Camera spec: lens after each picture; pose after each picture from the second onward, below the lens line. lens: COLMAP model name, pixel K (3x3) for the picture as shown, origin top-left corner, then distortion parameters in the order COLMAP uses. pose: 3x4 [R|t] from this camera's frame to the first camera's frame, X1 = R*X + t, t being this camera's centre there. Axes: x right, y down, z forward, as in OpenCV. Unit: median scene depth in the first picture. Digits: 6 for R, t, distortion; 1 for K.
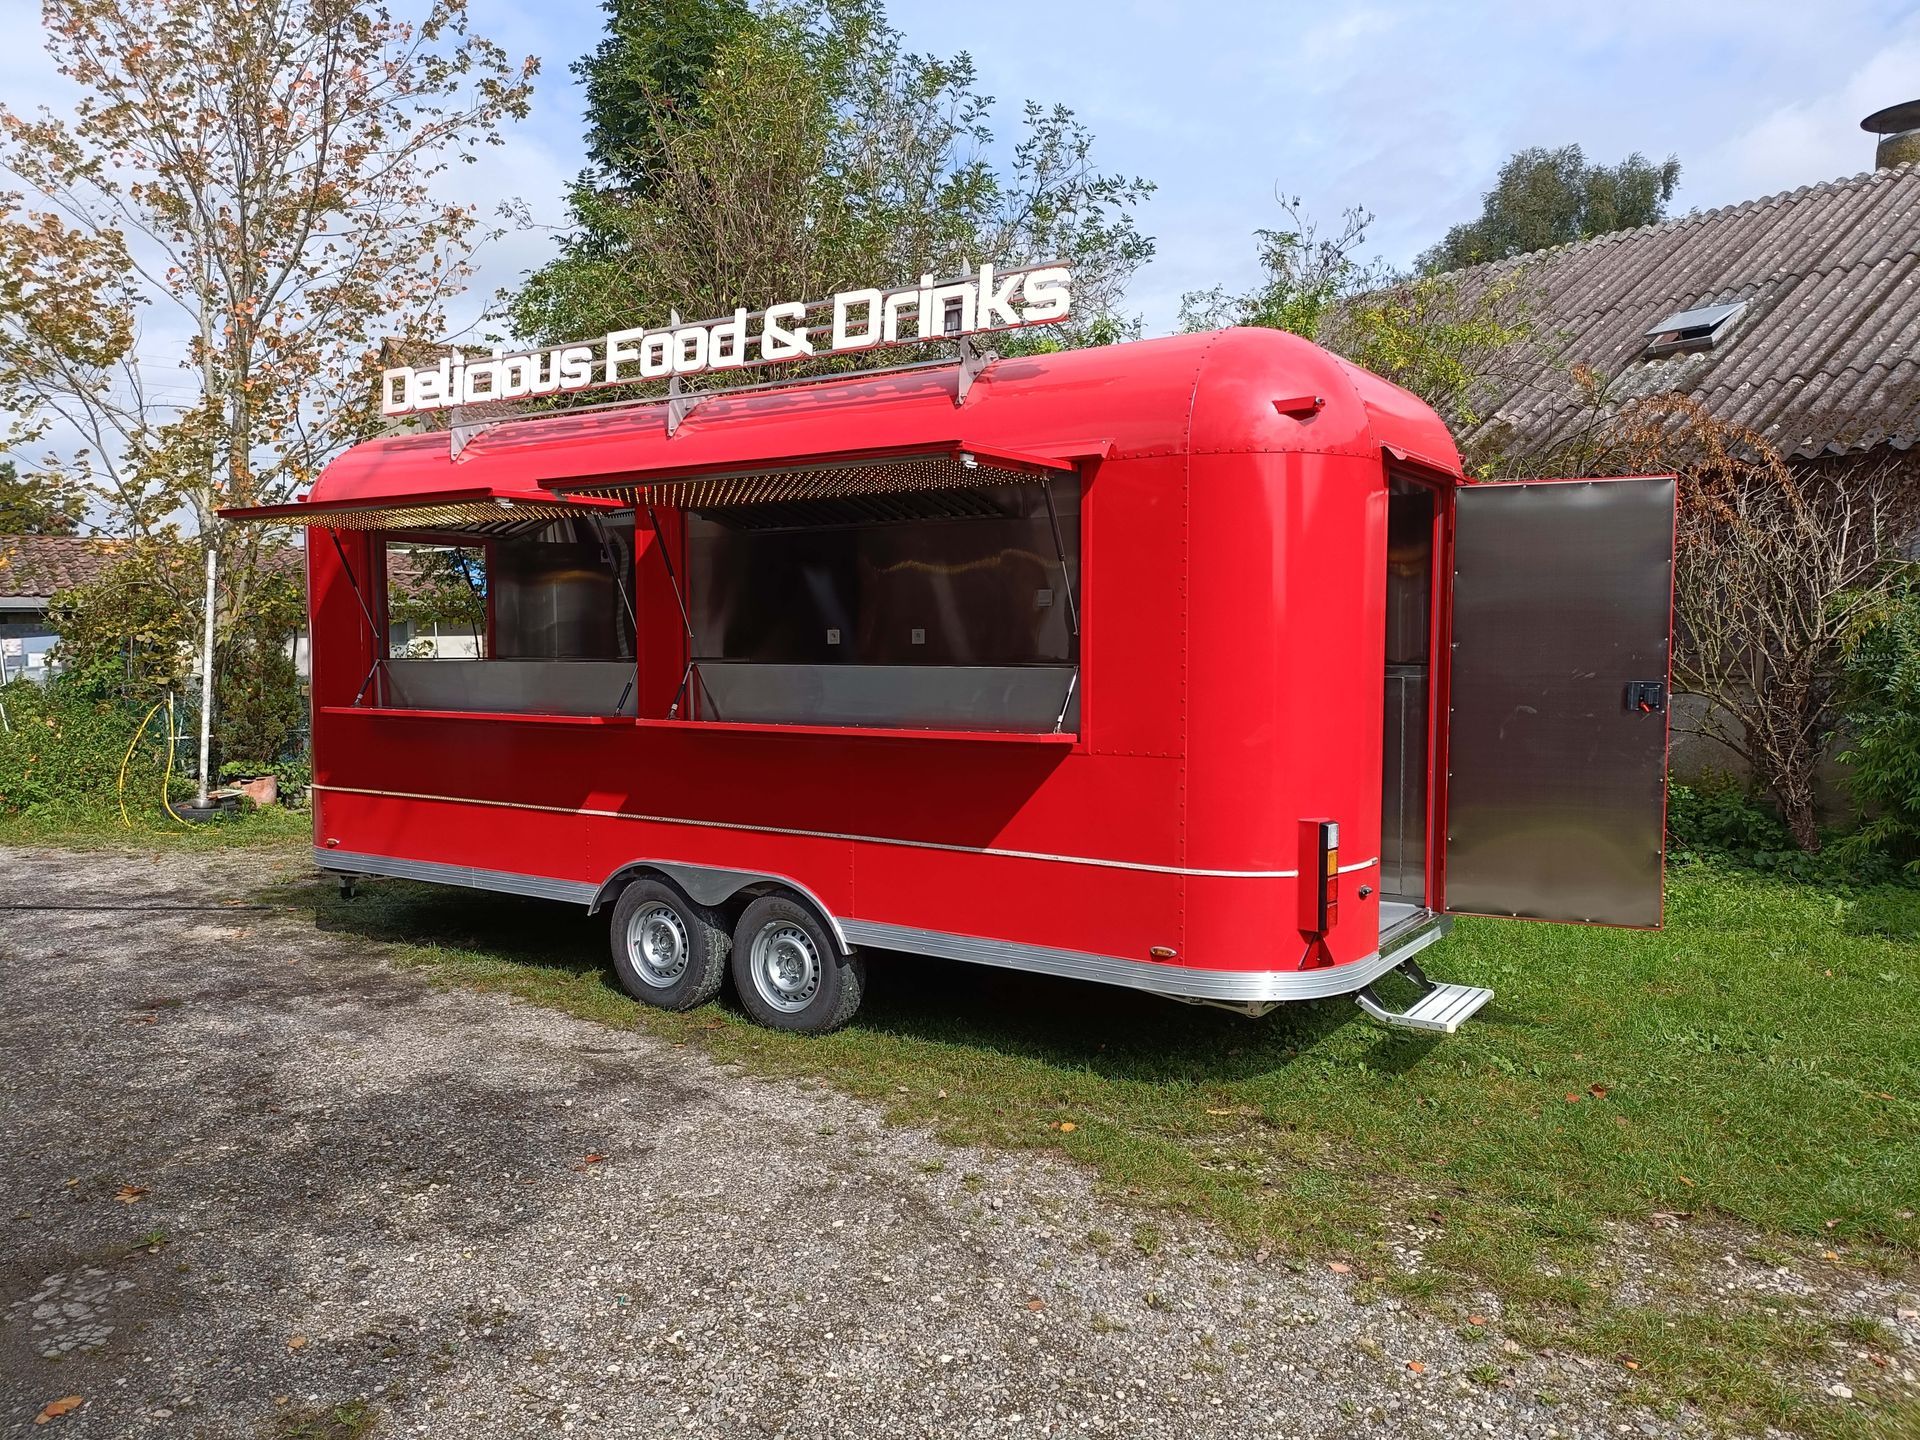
lens RADIAL K [[1391.9, 0, 960.4], [0, 1391.9, 707.7], [0, 0, 1]] dist [0.065485, -0.062081]
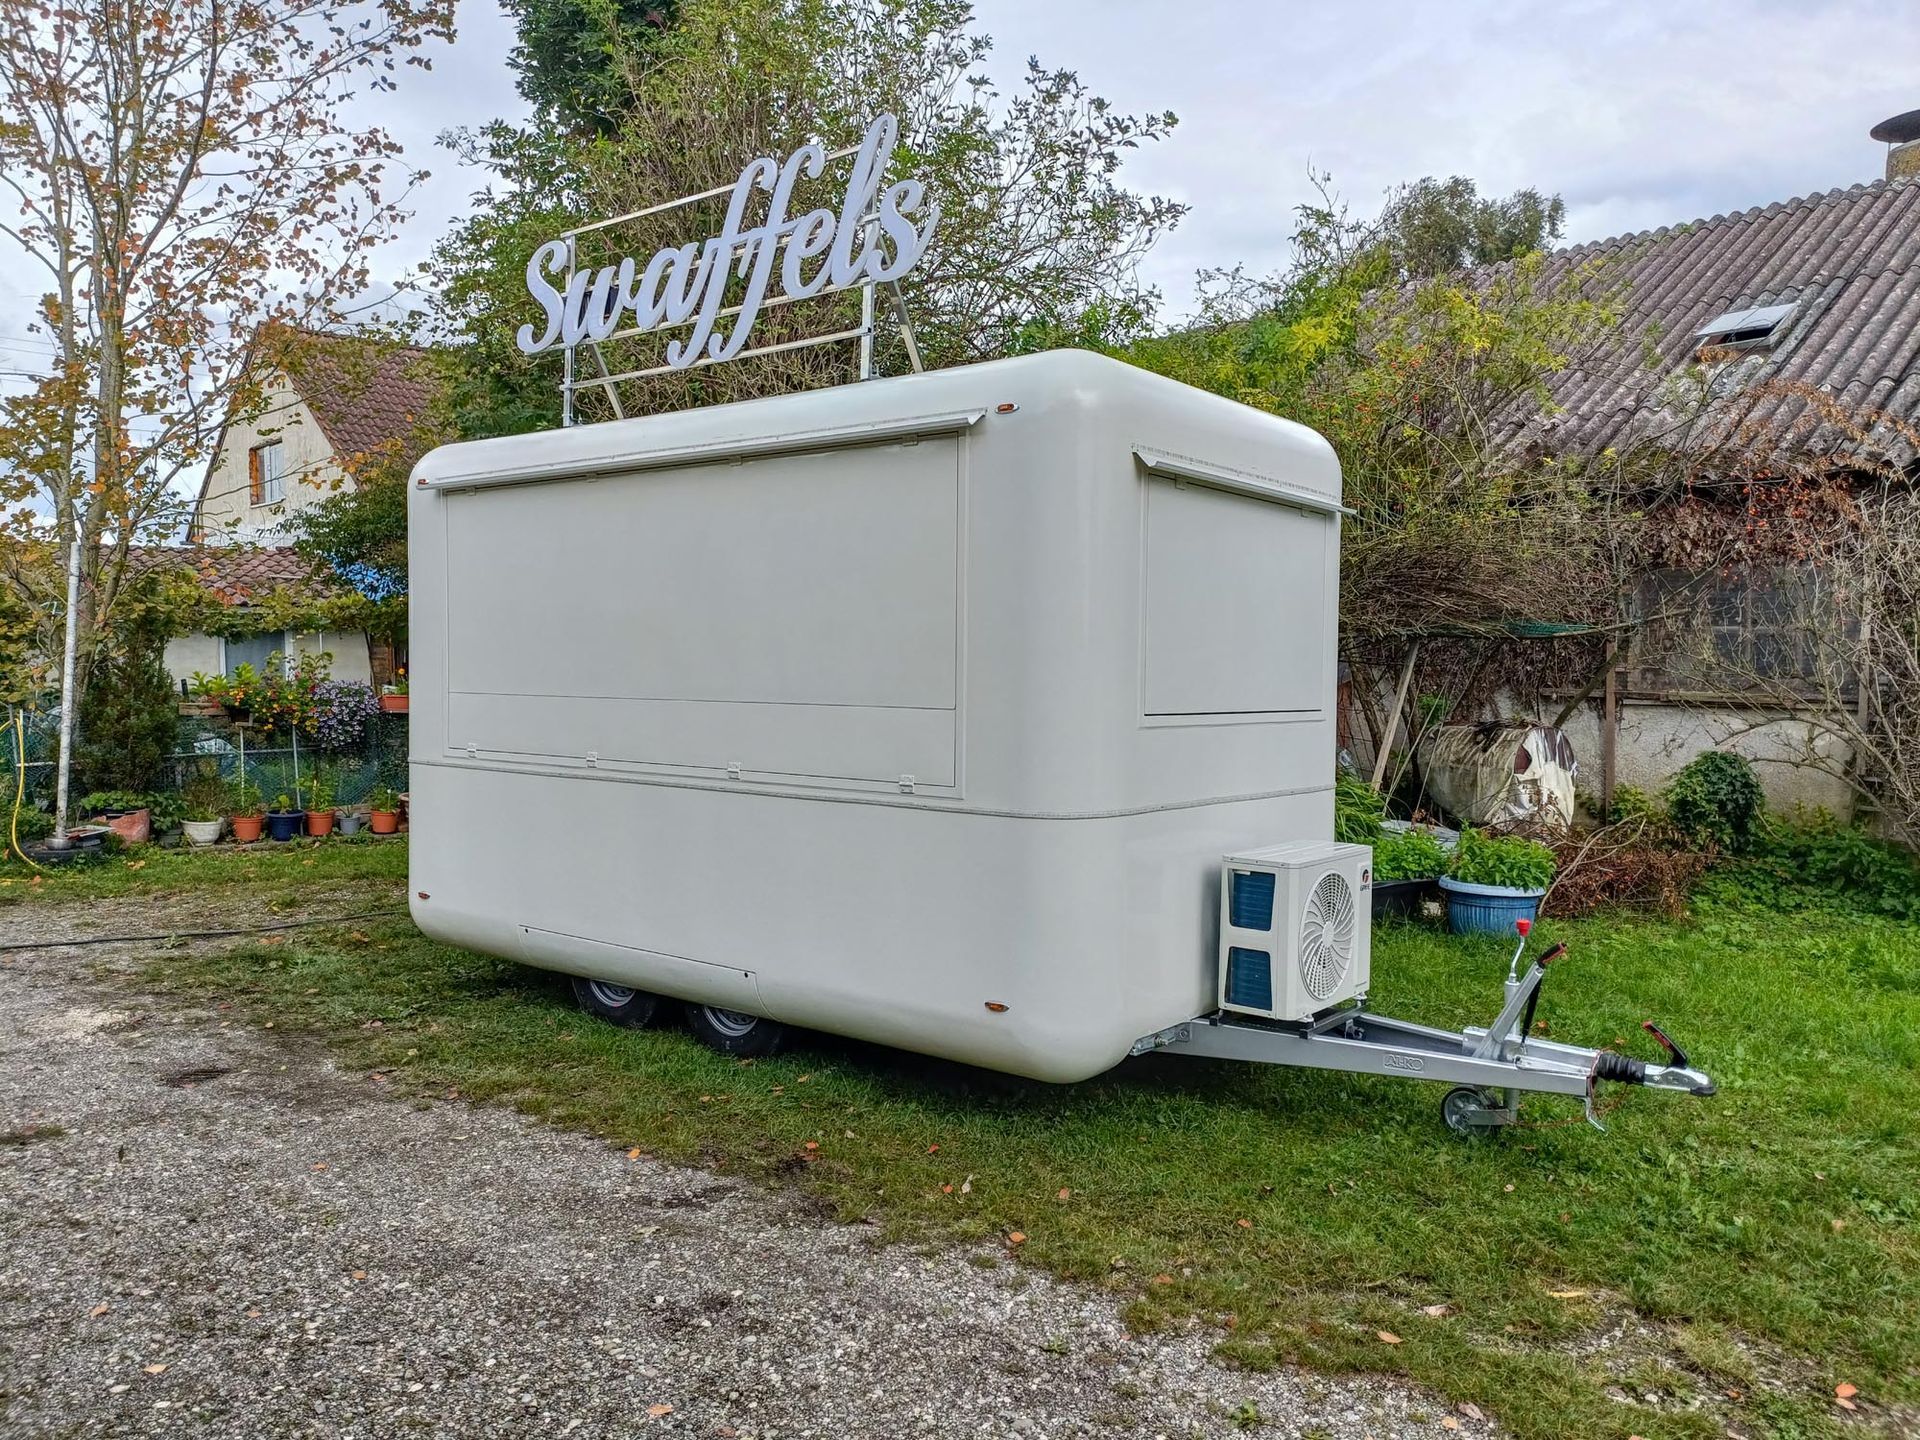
lens RADIAL K [[1391.9, 0, 957.8], [0, 1391.9, 719.3], [0, 0, 1]] dist [0.065485, -0.062081]
pose [[0.996136, 0.005158, 0.087668, -0.161003], [-0.004620, 0.999969, -0.006336, -0.005566], [-0.087698, 0.005906, 0.996130, 0.233487]]
